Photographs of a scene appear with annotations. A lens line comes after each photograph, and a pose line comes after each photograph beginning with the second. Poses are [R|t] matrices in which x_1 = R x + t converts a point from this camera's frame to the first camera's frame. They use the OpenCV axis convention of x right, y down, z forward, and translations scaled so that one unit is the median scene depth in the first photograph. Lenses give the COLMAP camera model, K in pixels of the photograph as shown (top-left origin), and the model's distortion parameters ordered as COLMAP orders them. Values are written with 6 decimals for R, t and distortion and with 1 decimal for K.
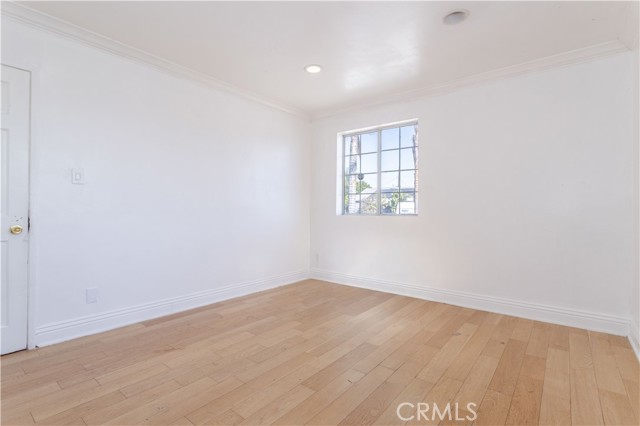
lens RADIAL K [[311.4, 0, 319.4], [0, 311.4, 210.7], [0, 0, 1]] dist [-0.011158, 0.002808]
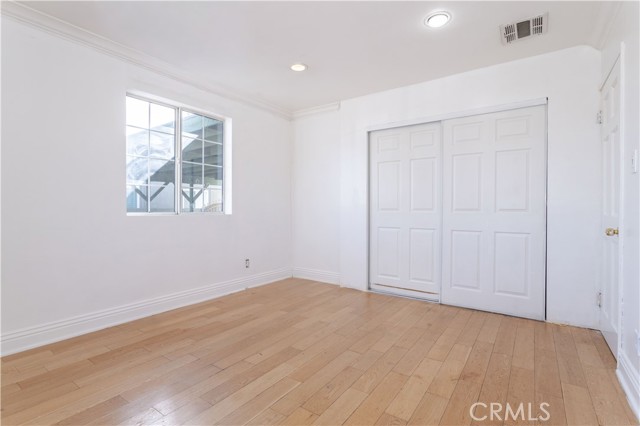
lens RADIAL K [[311.4, 0, 319.4], [0, 311.4, 211.3], [0, 0, 1]] dist [-0.011158, 0.002808]
pose [[-0.998138, -0.006331, -0.060661, -0.041420], [-0.007053, 0.999907, 0.011702, -0.004475], [0.060581, 0.012108, -0.998090, 1.882844]]
